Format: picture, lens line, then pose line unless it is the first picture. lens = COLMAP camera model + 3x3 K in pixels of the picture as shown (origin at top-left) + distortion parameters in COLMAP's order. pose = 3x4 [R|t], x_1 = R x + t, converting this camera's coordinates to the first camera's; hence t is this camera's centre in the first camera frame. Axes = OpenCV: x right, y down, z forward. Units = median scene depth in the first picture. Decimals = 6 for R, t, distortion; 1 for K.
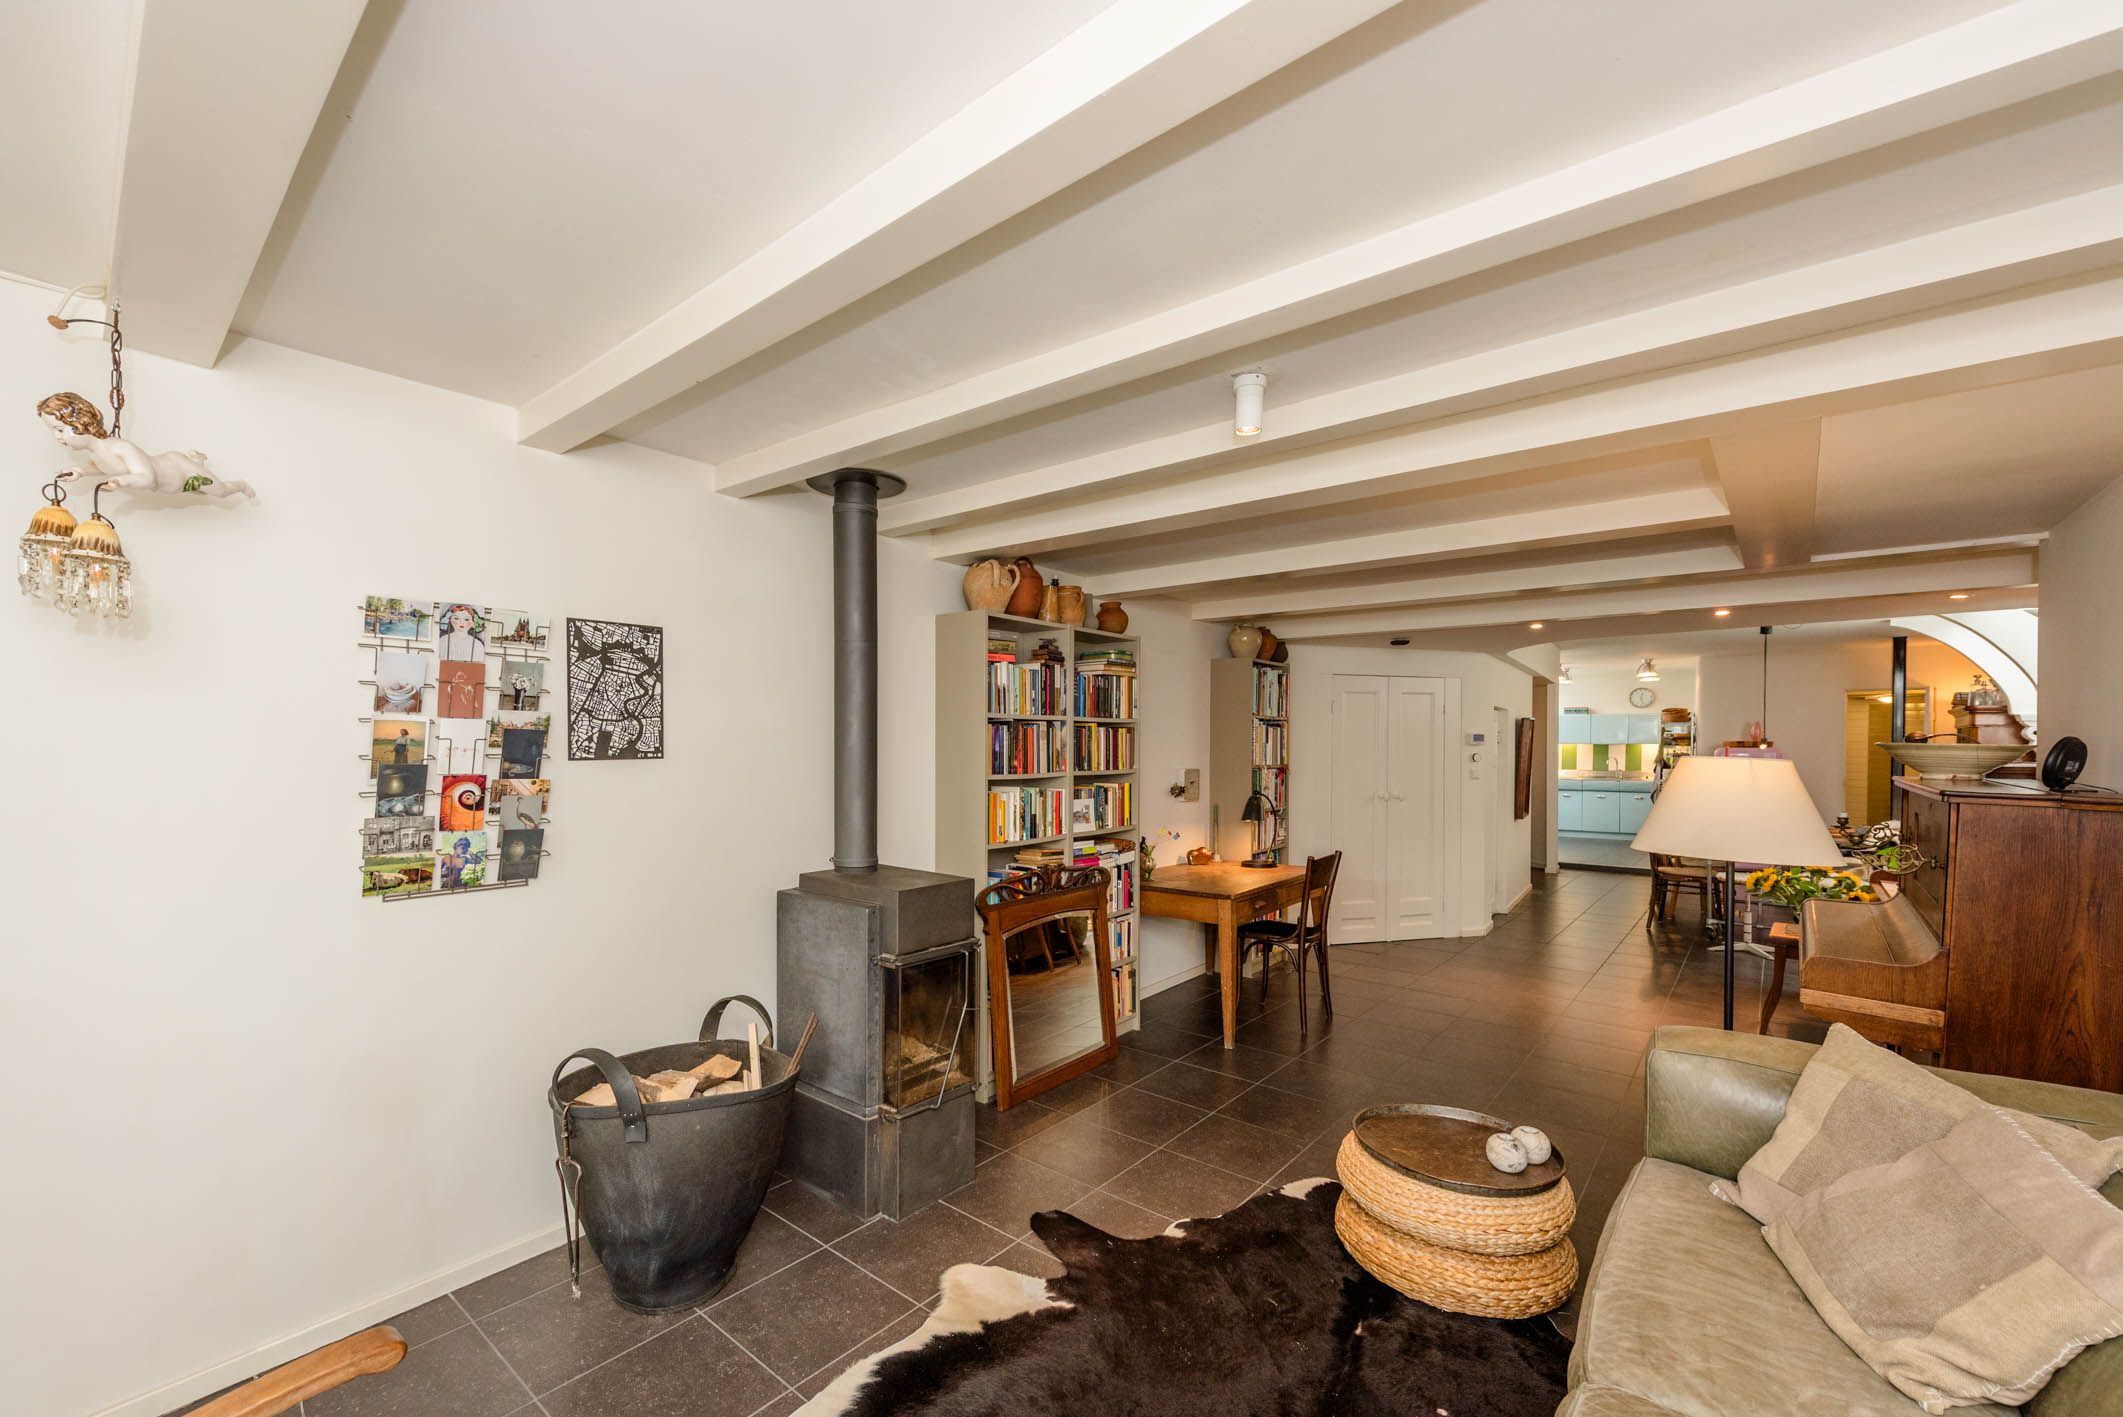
lens RADIAL K [[829.5, 0, 1099.7], [0, 829.5, 754.8], [0, 0, 1]] dist [0.009393, -0.000125]
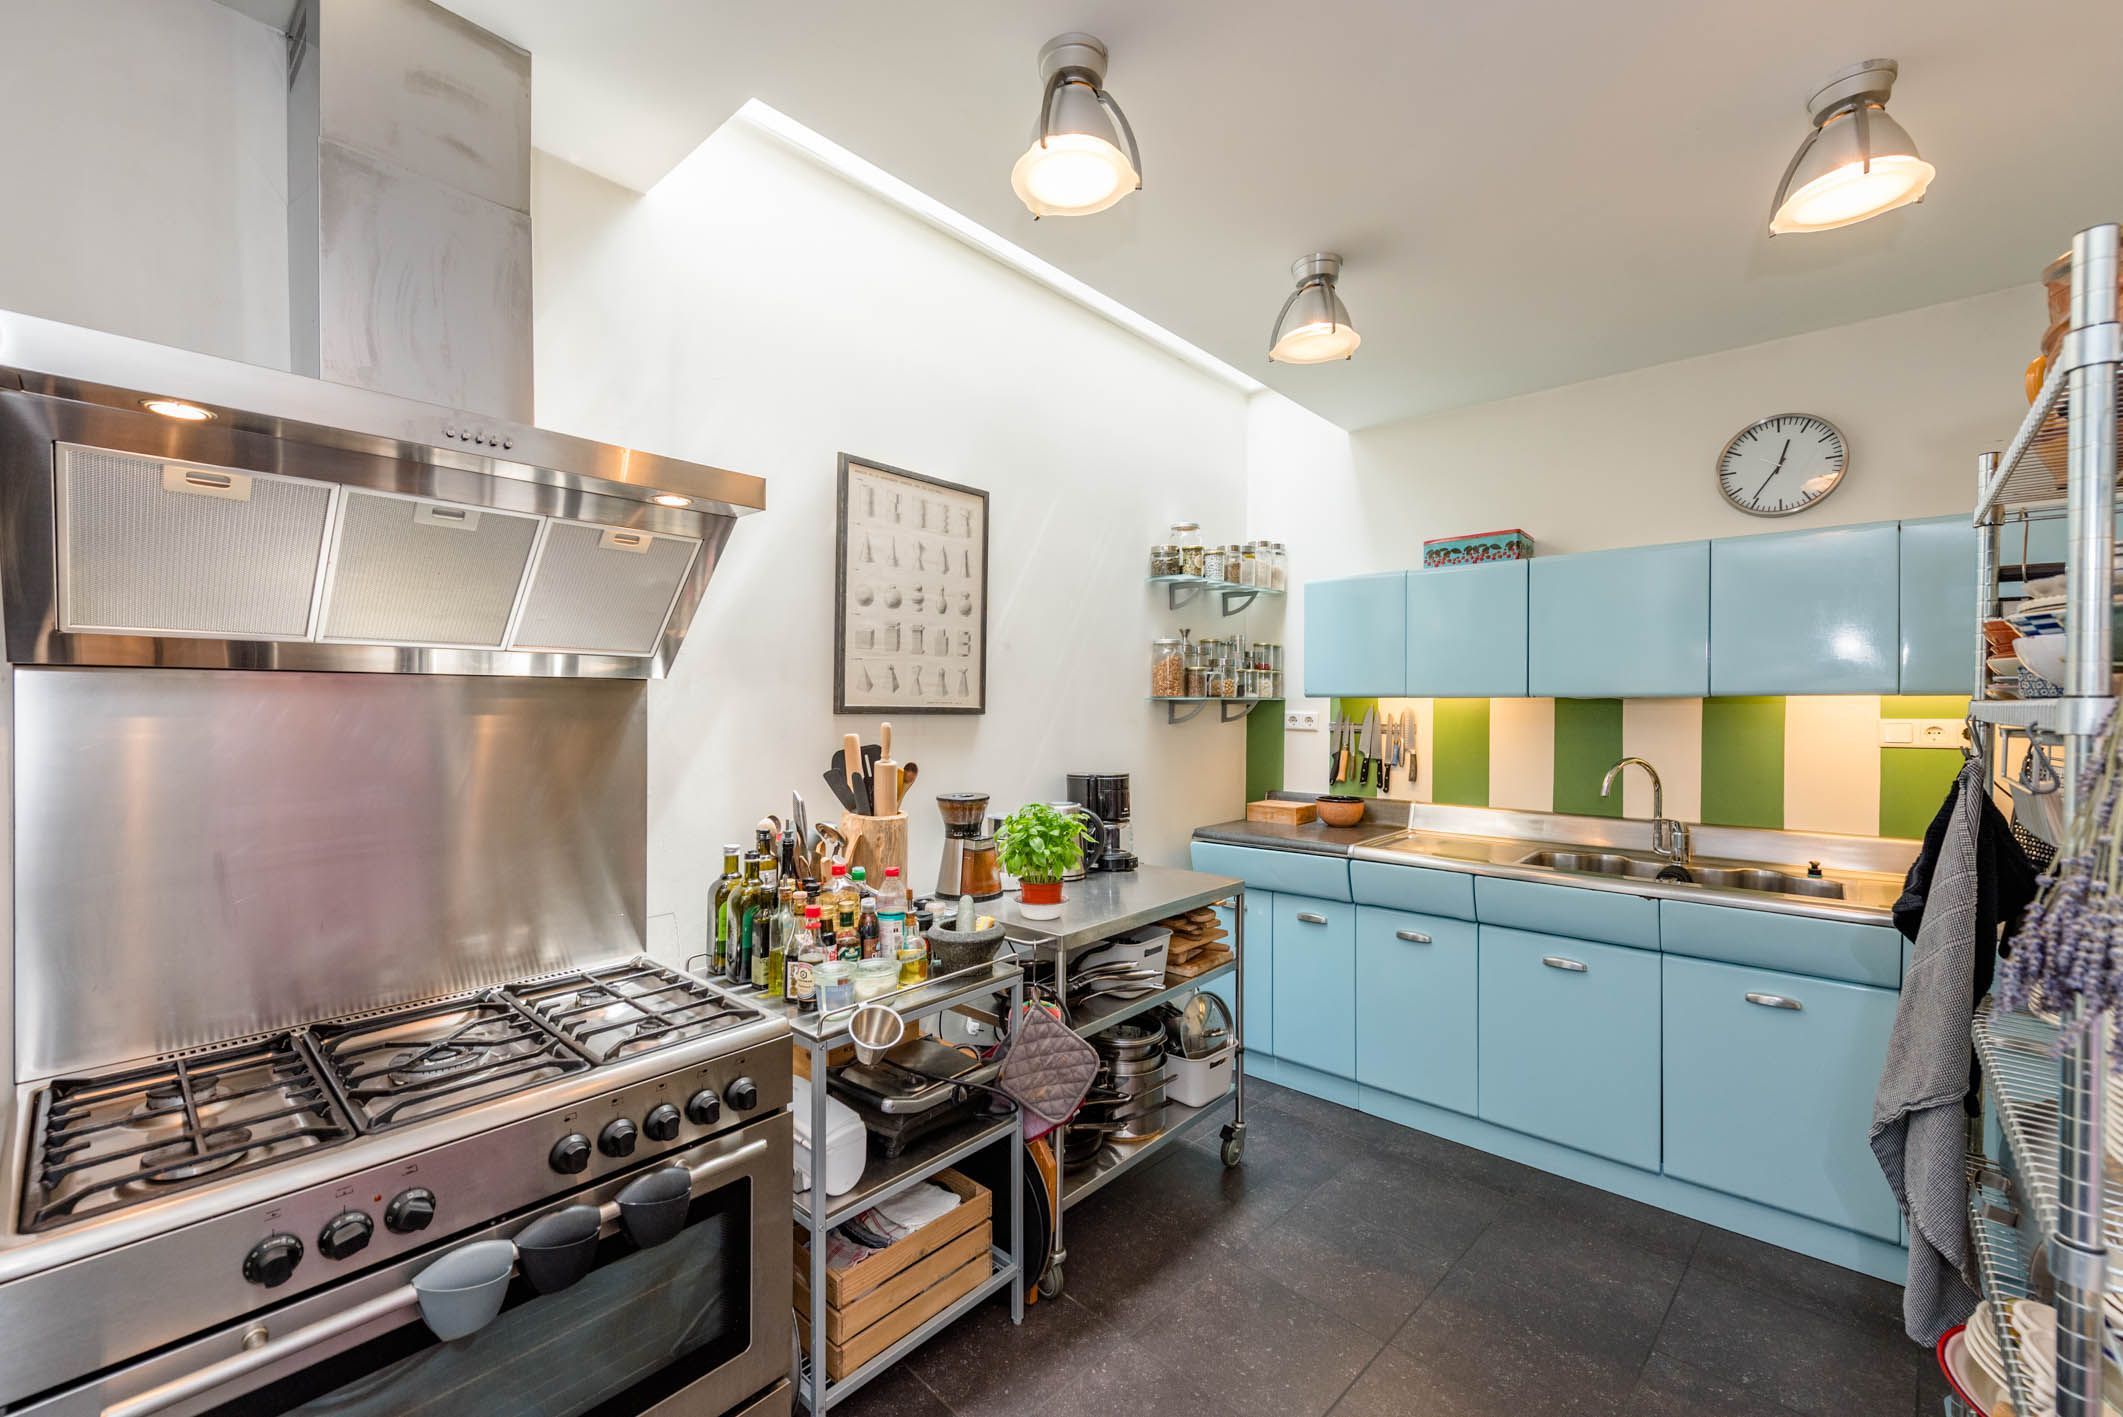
lens RADIAL K [[829.5, 0, 1080.7], [0, 829.5, 705.8], [0, 0, 1]] dist [0.009393, -0.000125]
pose [[0.997952, 0.001323, -0.063960, 0.483651], [-0.001911, 0.999956, -0.009133, -0.007911], [0.063945, 0.009237, 0.997911, 0.772799]]
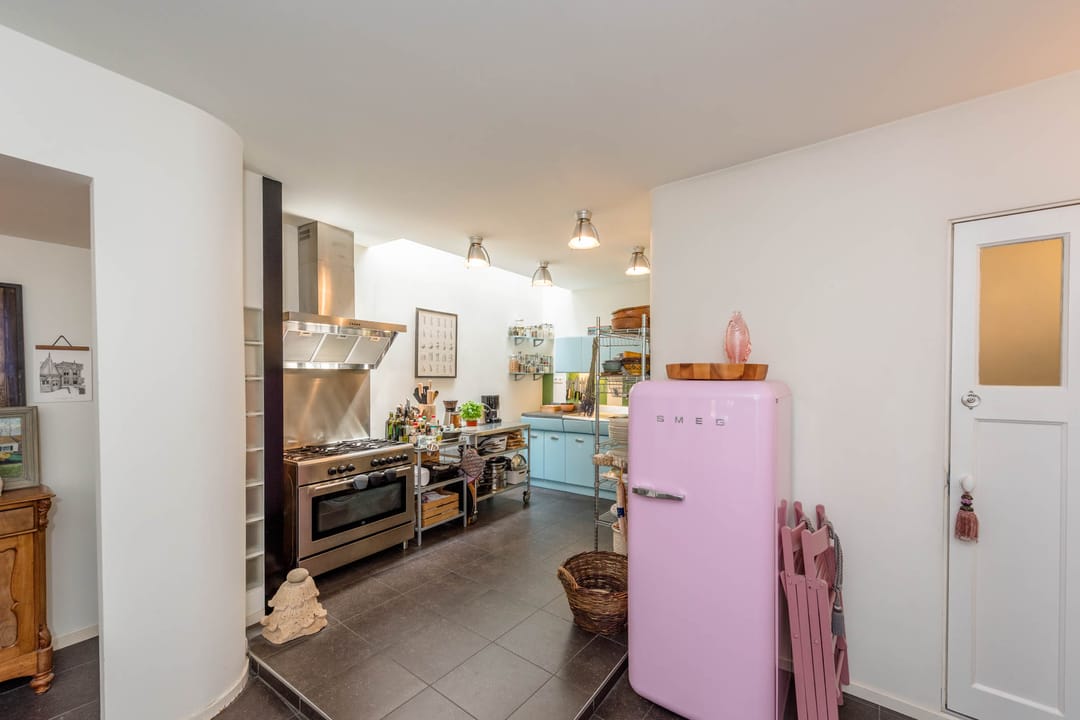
lens RADIAL K [[422.0, 0, 558.2], [0, 422.0, 379.0], [0, 0, 1]] dist [0.009393, -0.000125]
pose [[0.998362, 0.000261, 0.057219, 0.513992], [-0.000386, 0.999998, 0.002183, -0.007607], [-0.057218, -0.002201, 0.998359, 0.605144]]
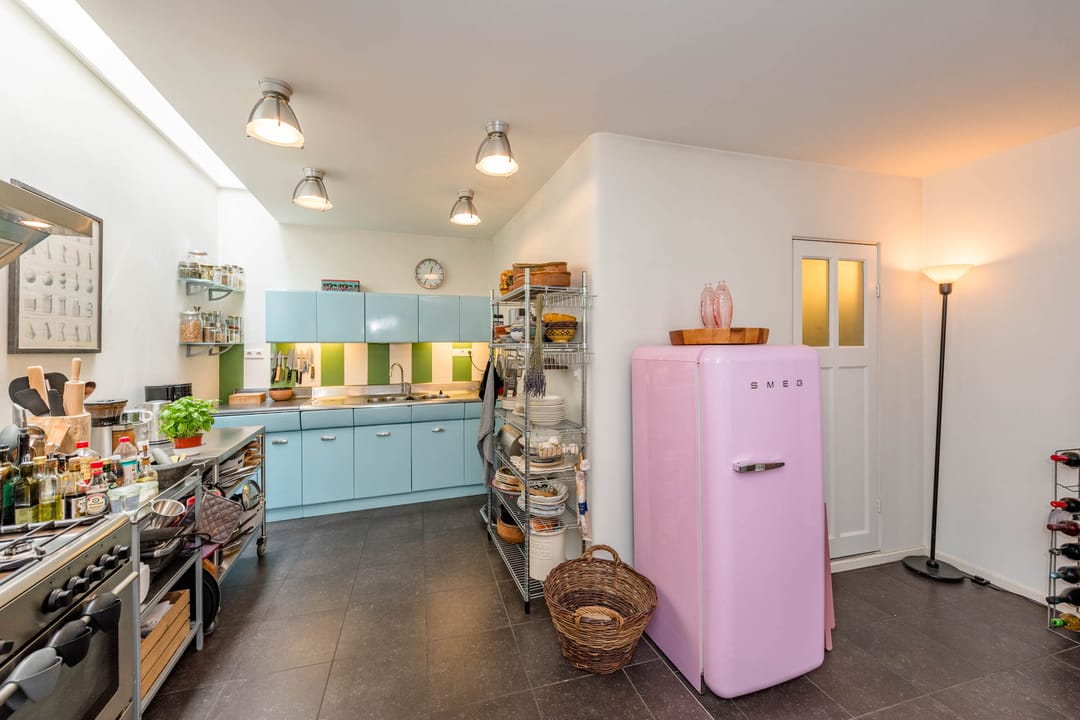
lens RADIAL K [[422.0, 0, 515.4], [0, 422.0, 348.7], [0, 0, 1]] dist [0.009393, -0.000125]
pose [[0.563503, -0.010615, 0.826046, 0.397923], [0.015892, 0.999872, 0.002008, -0.007056], [-0.825961, 0.011996, 0.563600, 0.737112]]
